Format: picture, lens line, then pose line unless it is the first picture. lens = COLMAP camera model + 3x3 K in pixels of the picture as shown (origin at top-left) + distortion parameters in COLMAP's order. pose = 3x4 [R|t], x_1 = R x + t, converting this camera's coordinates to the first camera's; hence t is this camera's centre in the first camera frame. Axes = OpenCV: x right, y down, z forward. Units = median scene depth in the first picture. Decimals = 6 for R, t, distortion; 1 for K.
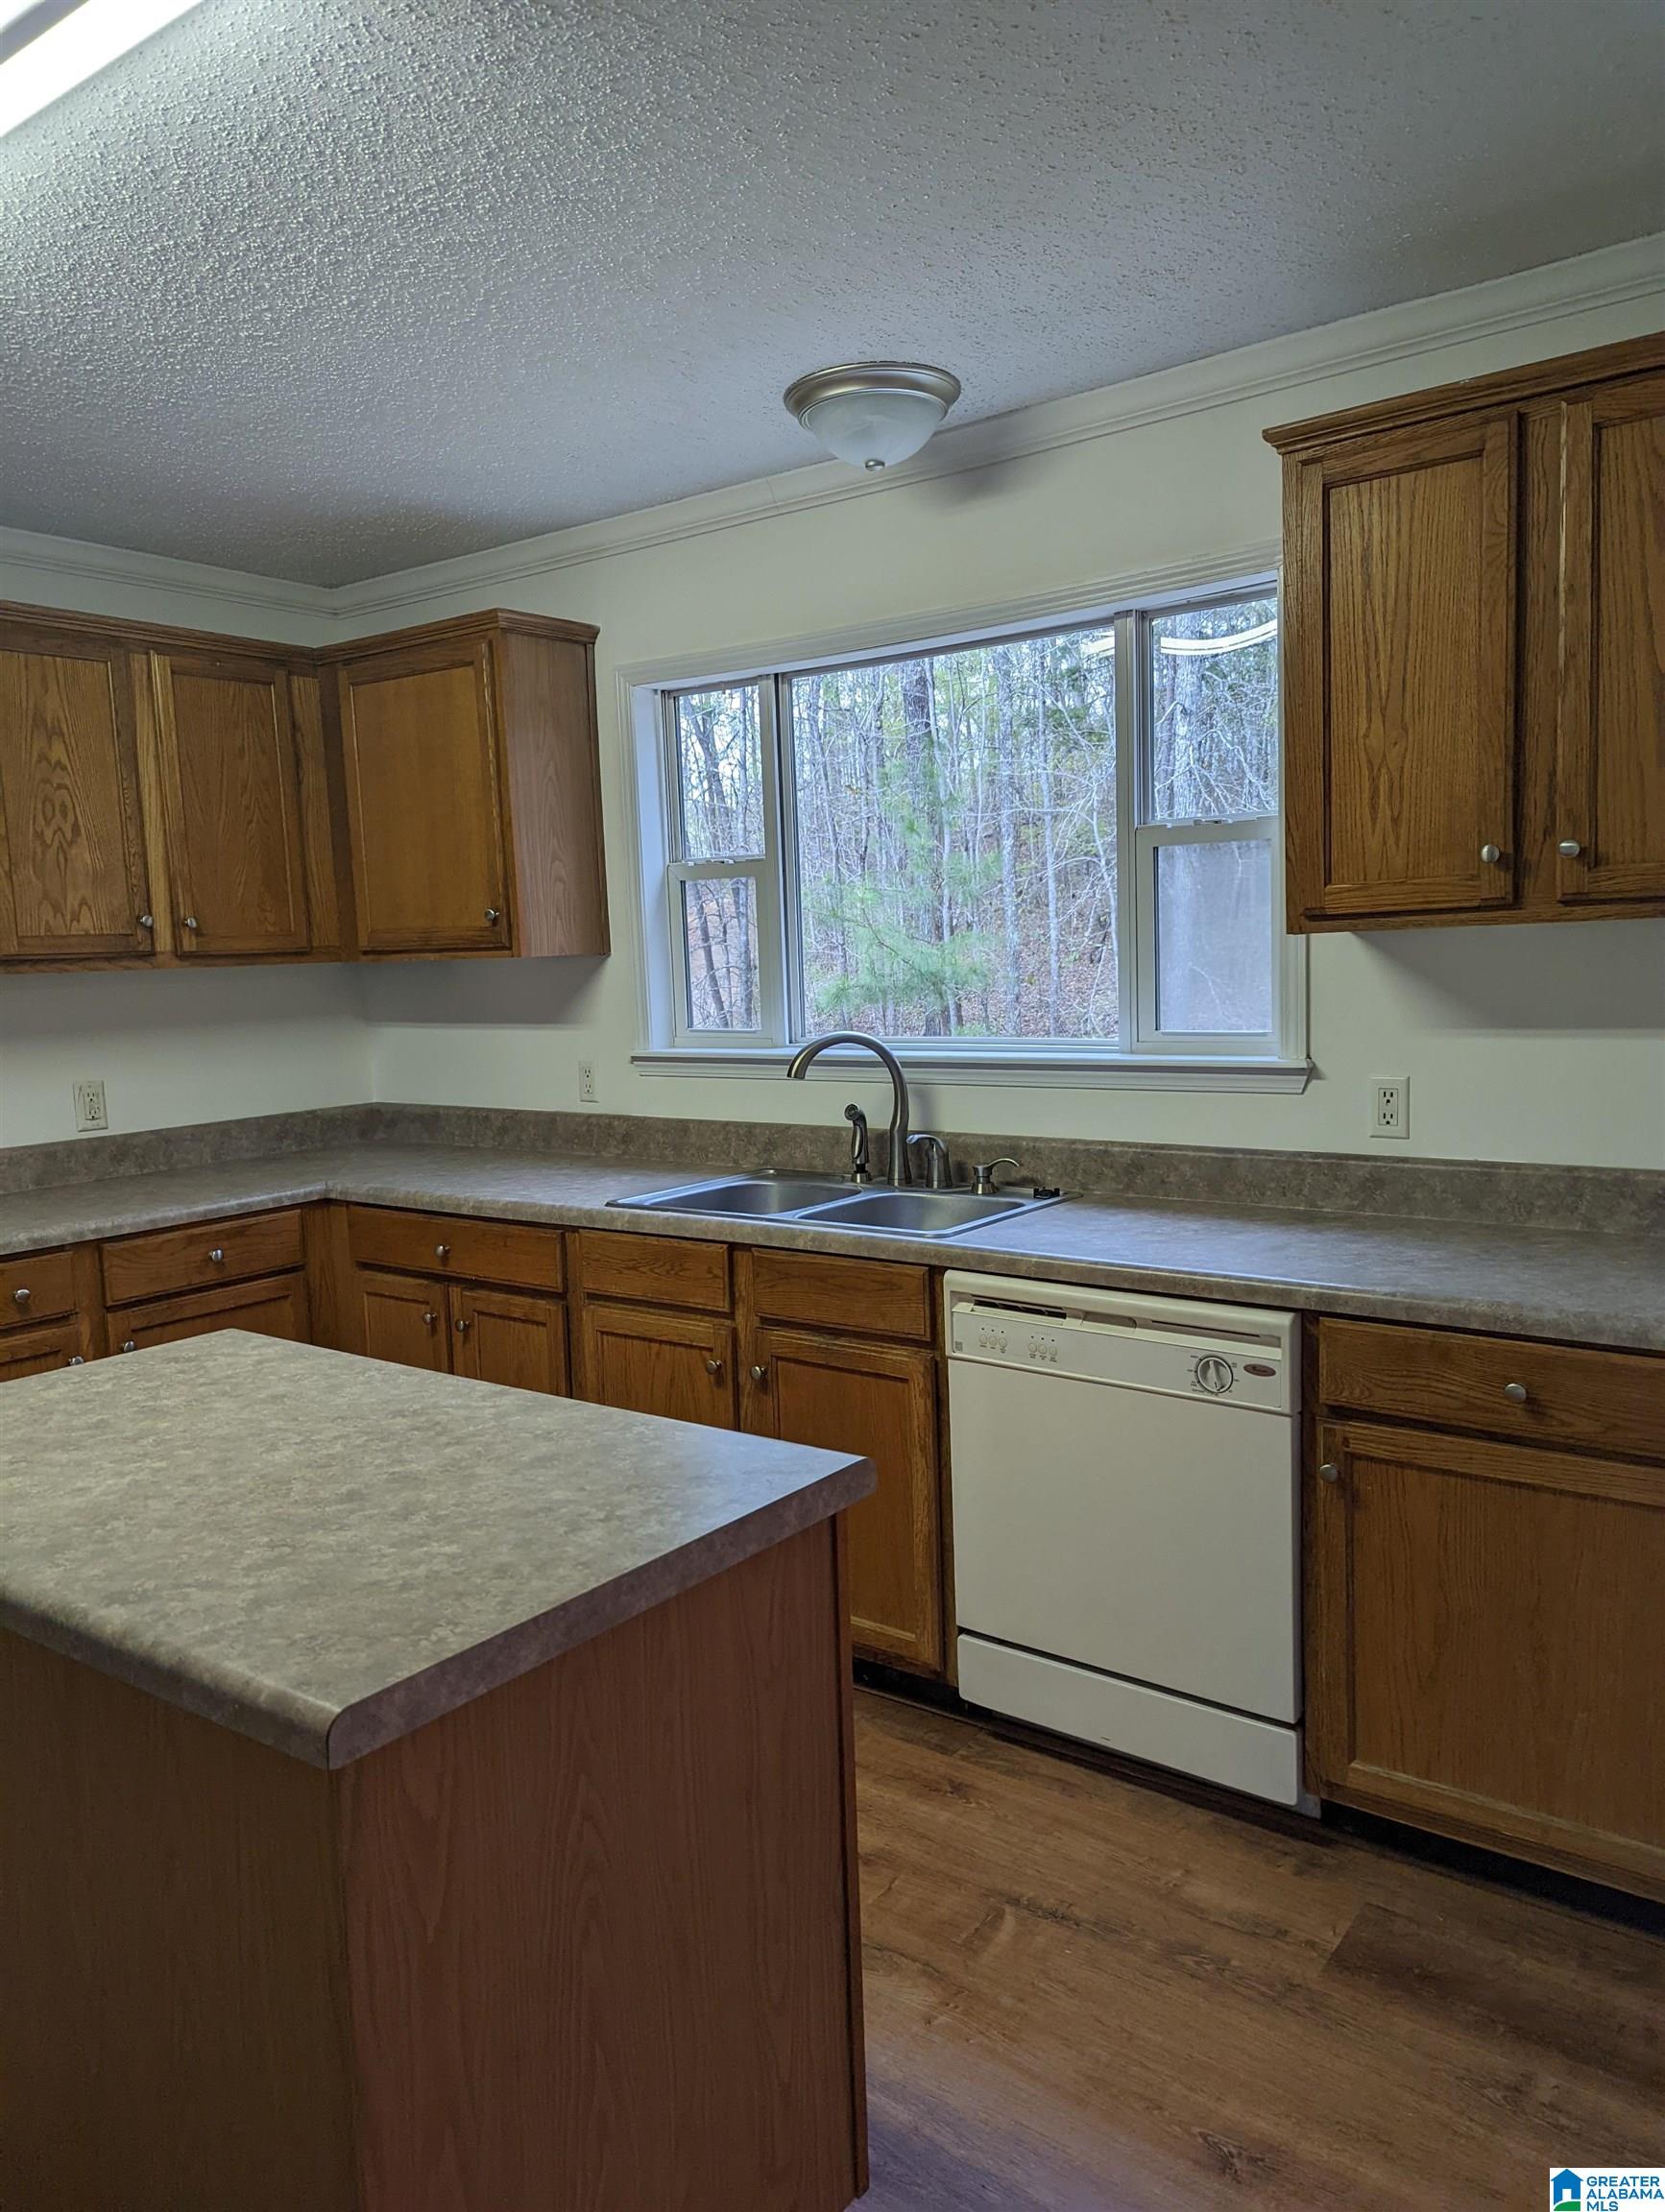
lens RADIAL K [[1565.6, 0, 825.4], [0, 1565.6, 1118.6], [0, 0, 1]] dist [0.042346, -0.026266]
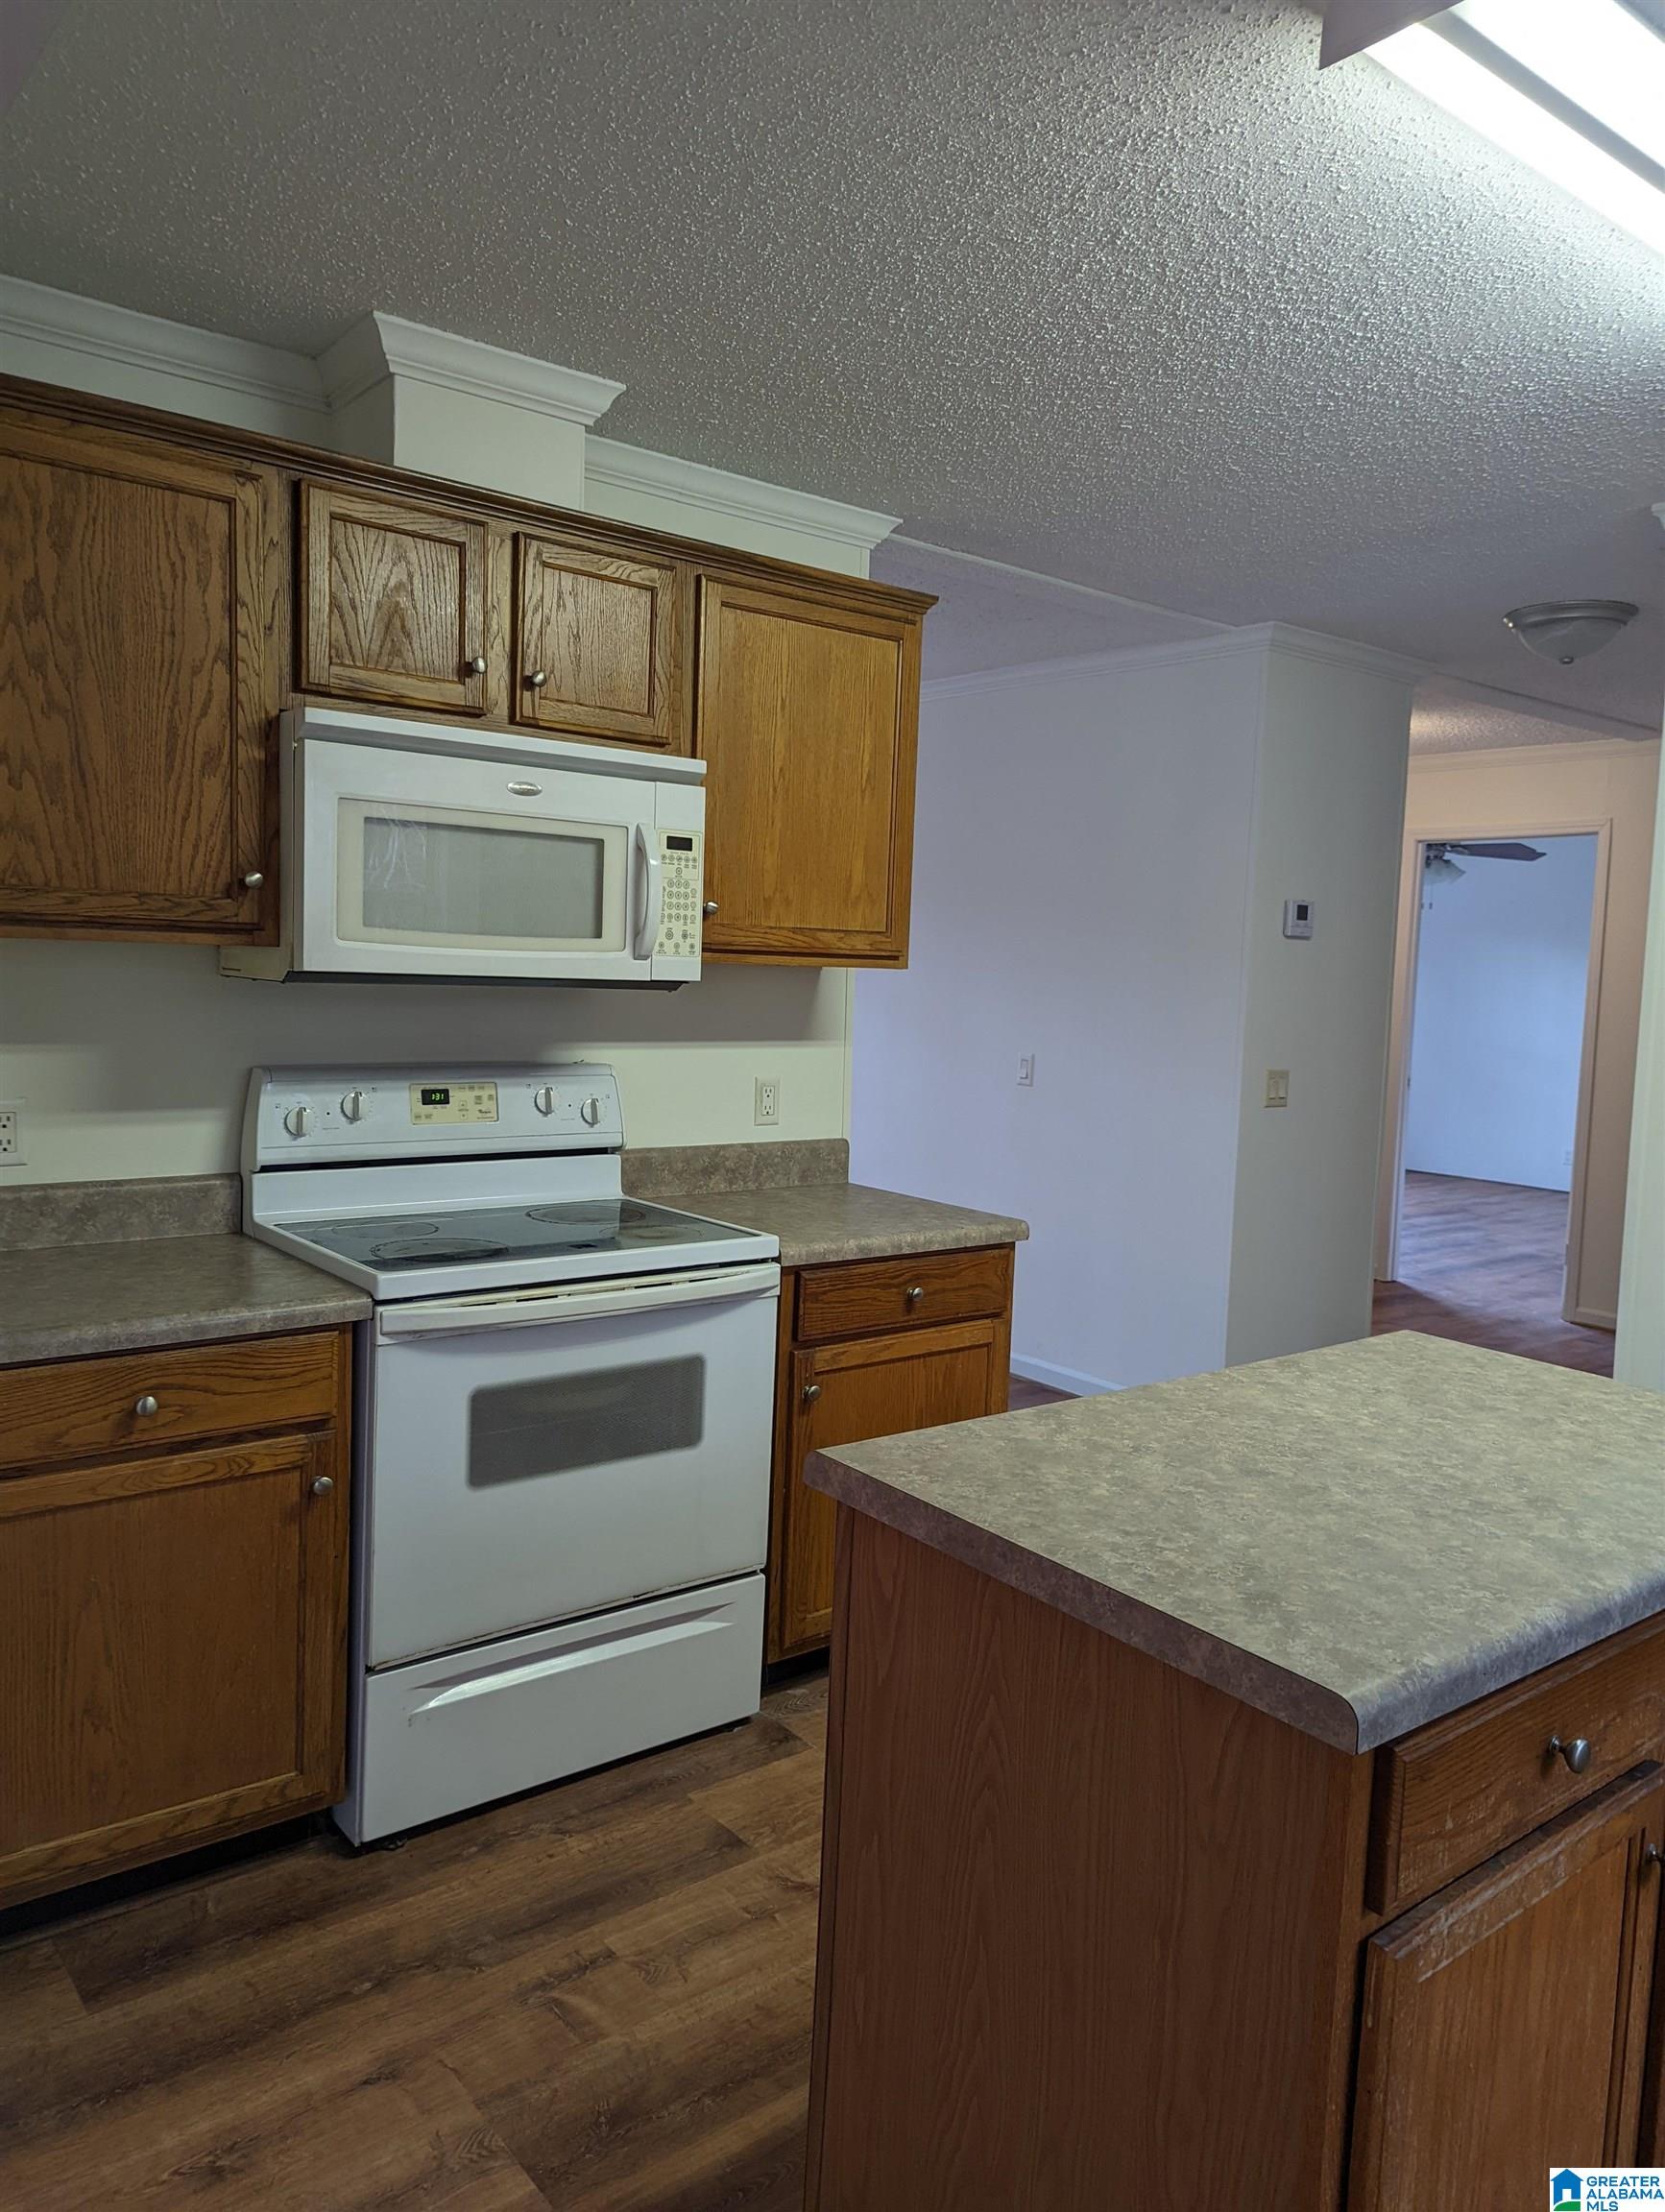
lens RADIAL K [[1565.6, 0, 824.7], [0, 1565.6, 1100.1], [0, 0, 1]] dist [0.042346, -0.026266]
pose [[-0.248418, 0.117377, -0.961515, 0.770980], [-0.145652, 0.976819, 0.156876, -0.131941], [0.957640, 0.179018, -0.225563, 0.916592]]
